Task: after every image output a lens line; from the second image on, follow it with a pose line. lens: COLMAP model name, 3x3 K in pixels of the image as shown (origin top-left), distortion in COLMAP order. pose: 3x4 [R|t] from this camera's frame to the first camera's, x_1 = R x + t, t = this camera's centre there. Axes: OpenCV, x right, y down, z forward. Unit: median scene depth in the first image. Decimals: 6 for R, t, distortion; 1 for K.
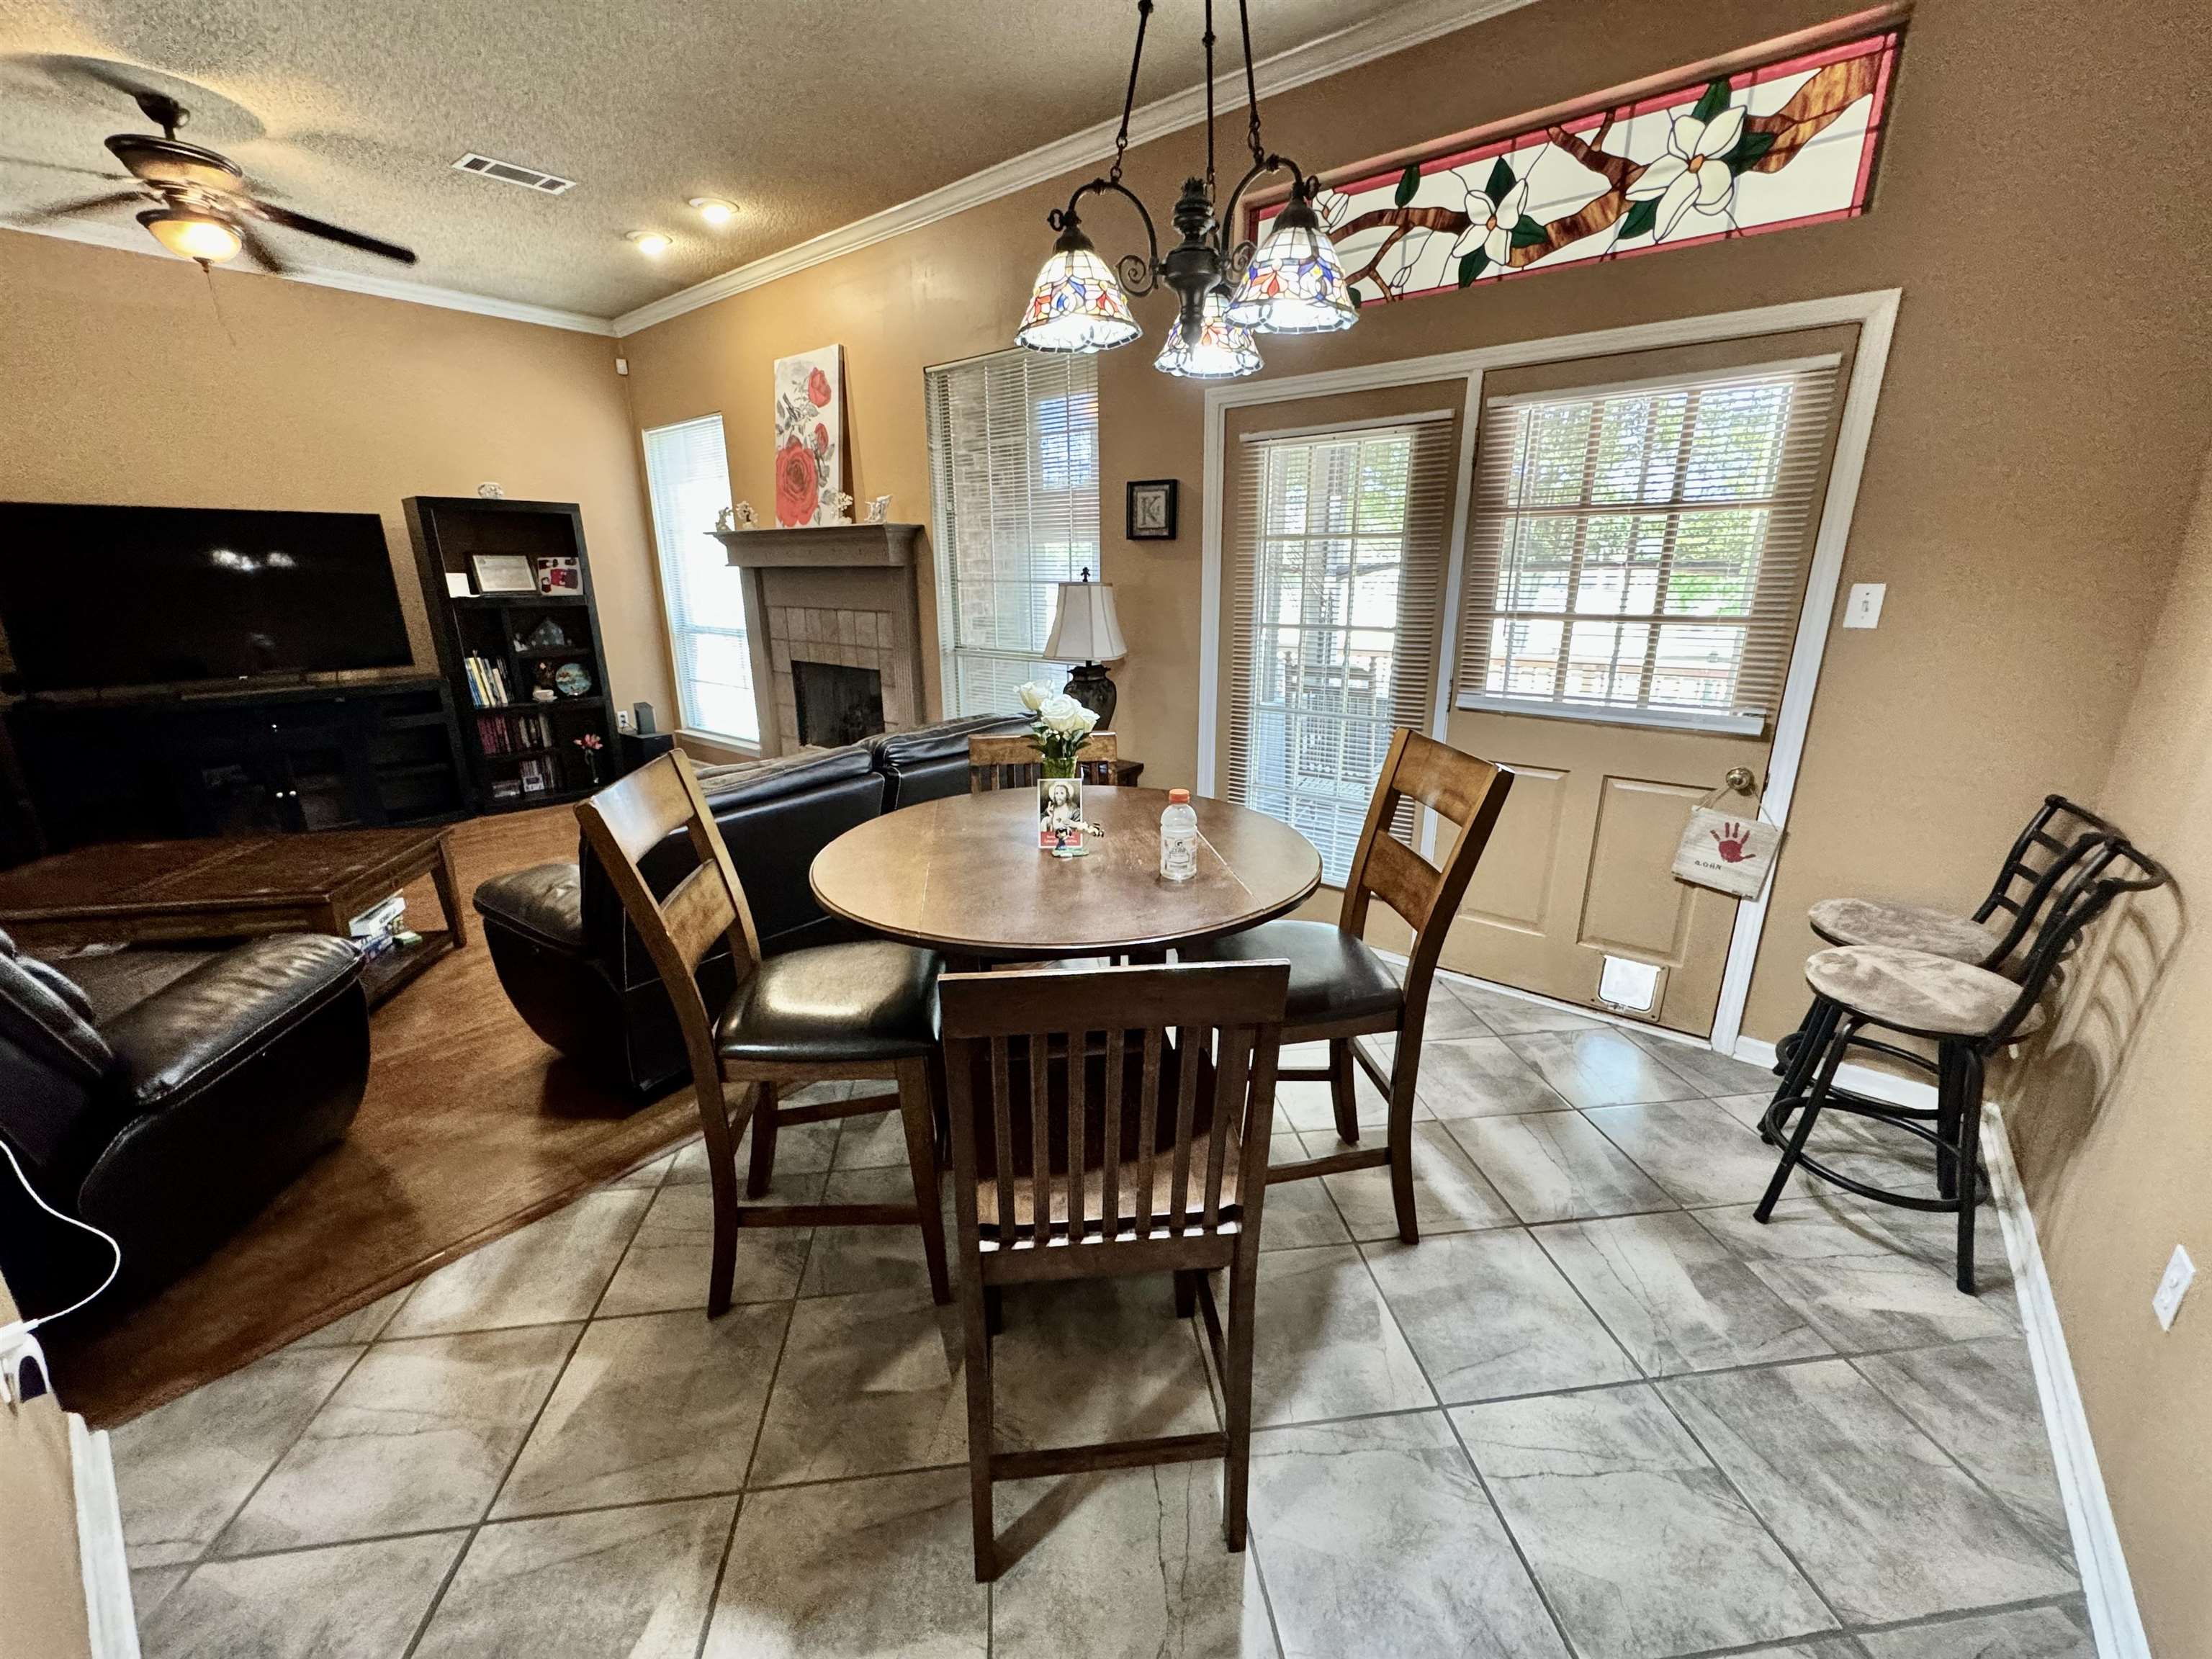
lens RADIAL K [[881.8, 0, 1106.0], [0, 881.8, 829.5], [0, 0, 1]] dist [-0.002996, -0.000115]
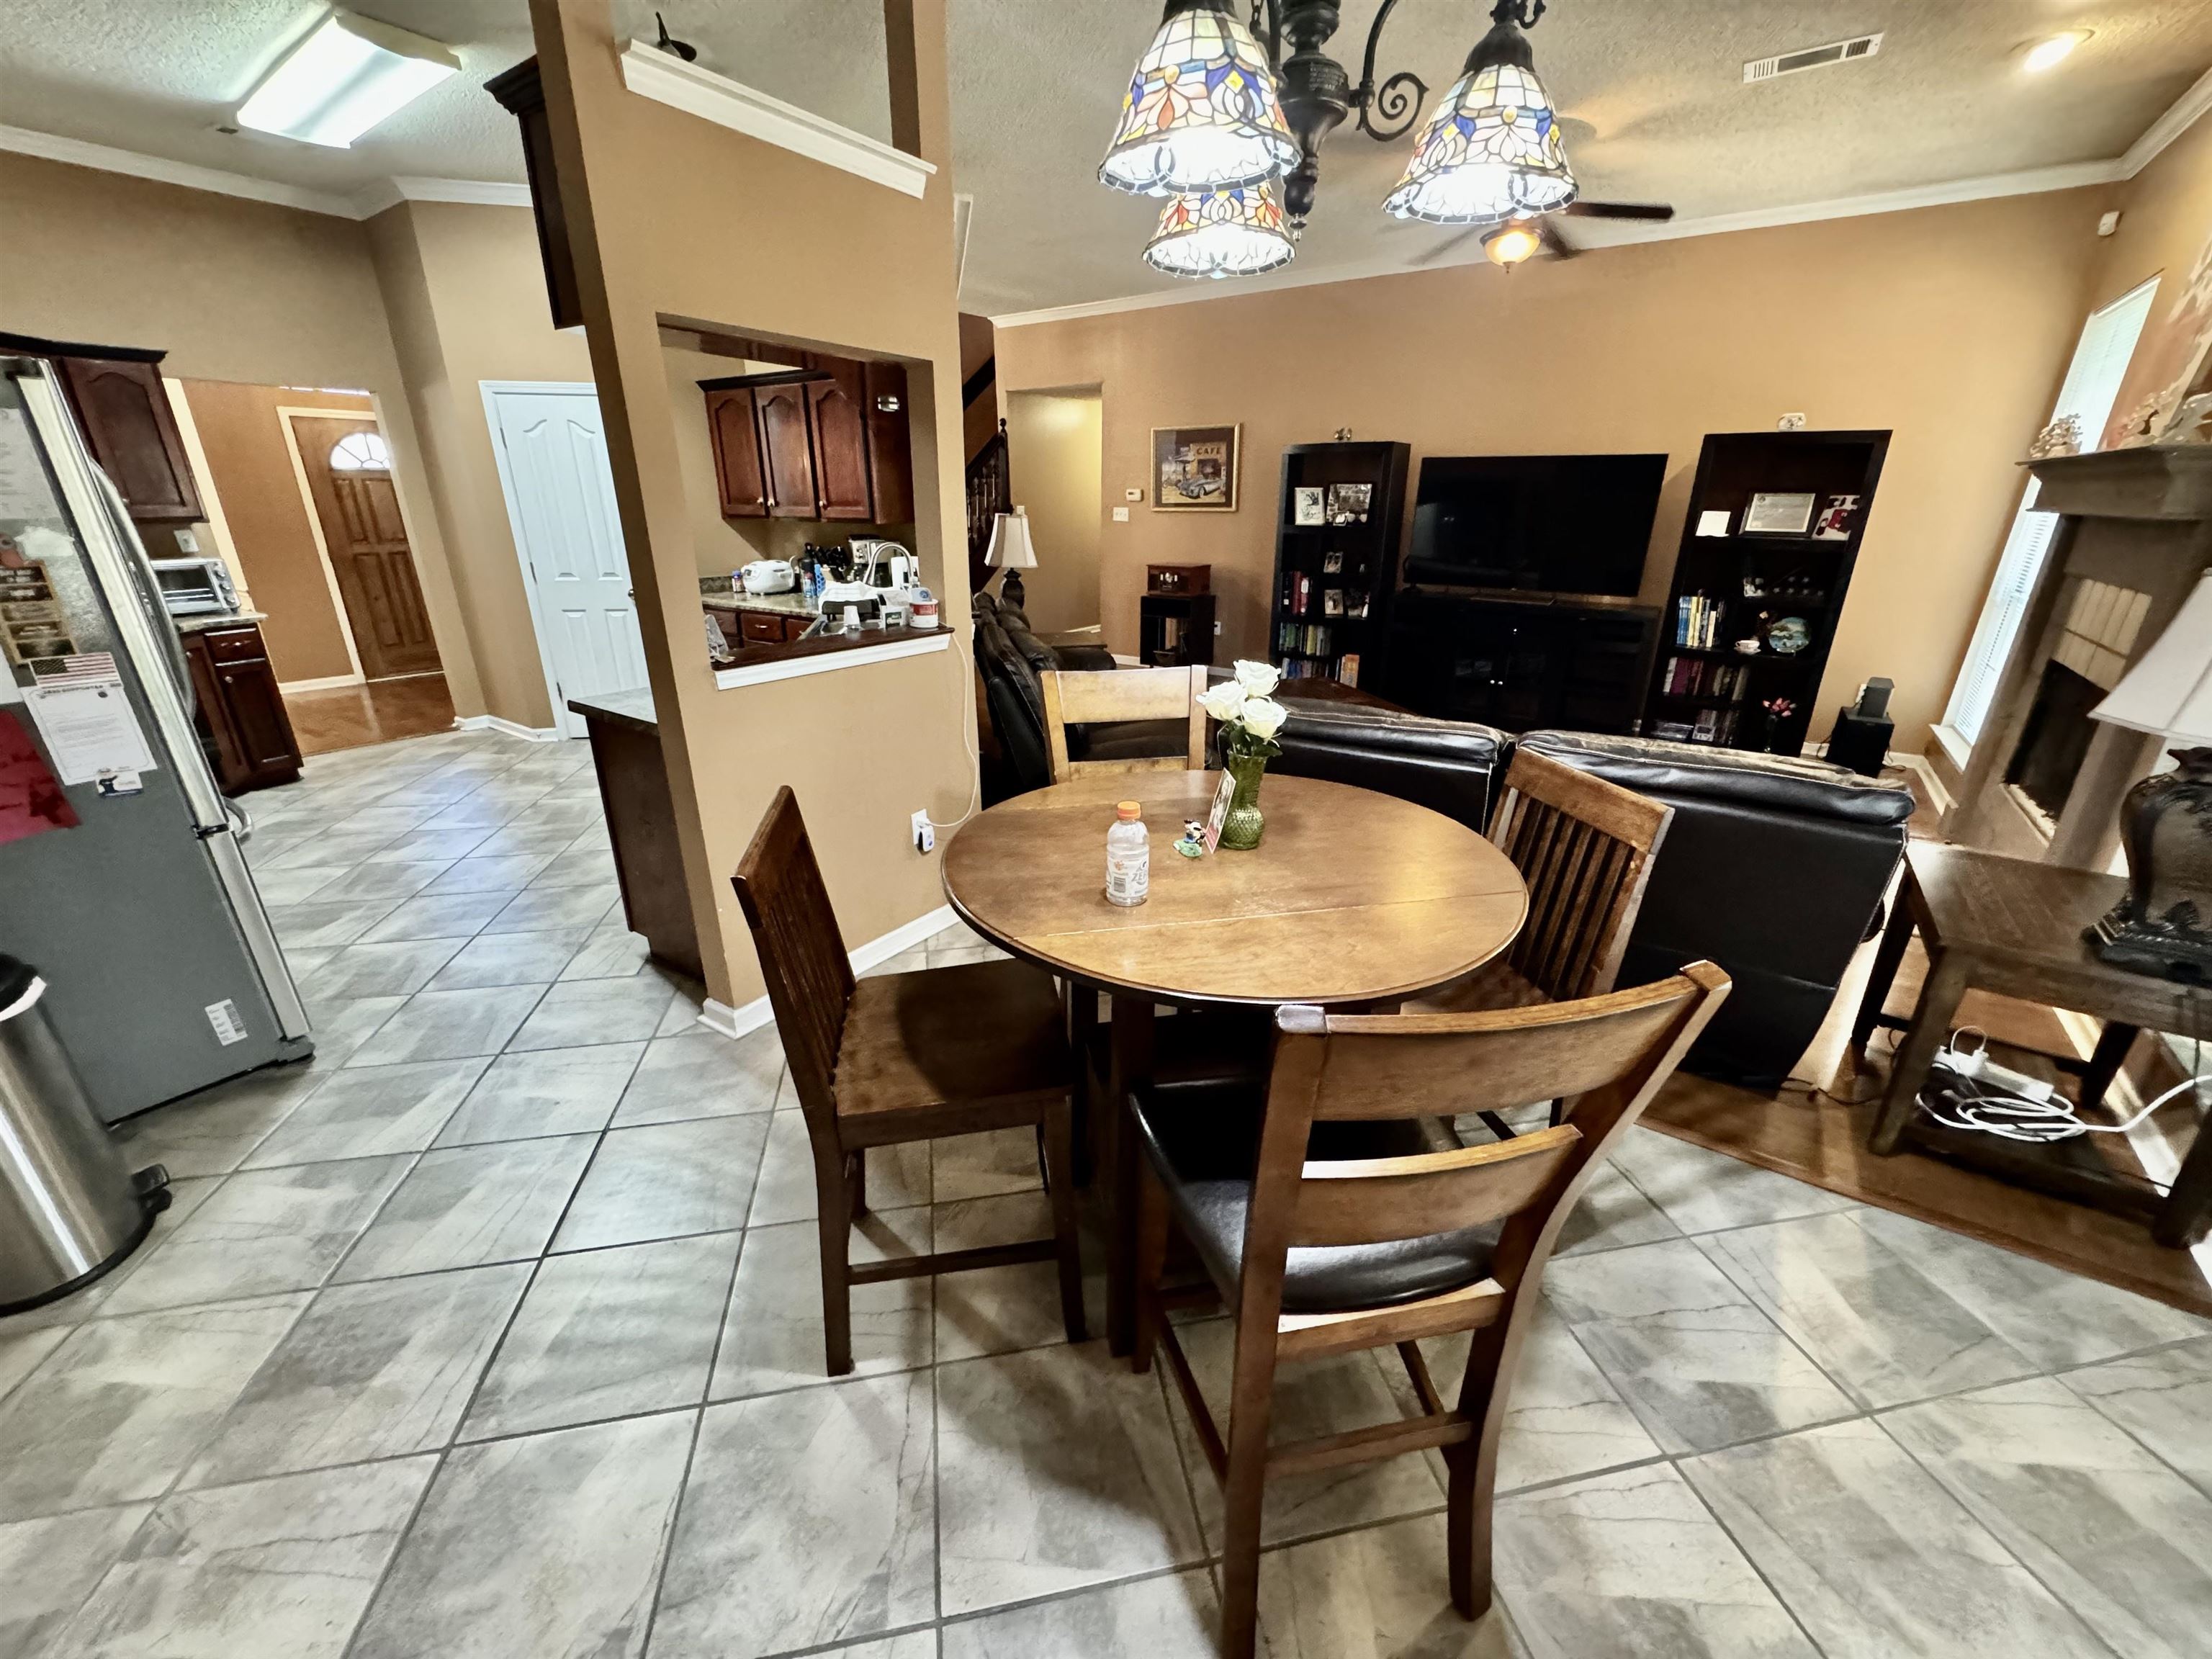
lens RADIAL K [[881.8, 0, 1106.0], [0, 881.8, 829.5], [0, 0, 1]] dist [-0.002996, -0.000115]
pose [[0.076438, 0.358222, -0.930502, 0.286992], [-0.292468, 0.900237, 0.322545, -0.091772], [0.953216, 0.247487, 0.173581, 0.273819]]
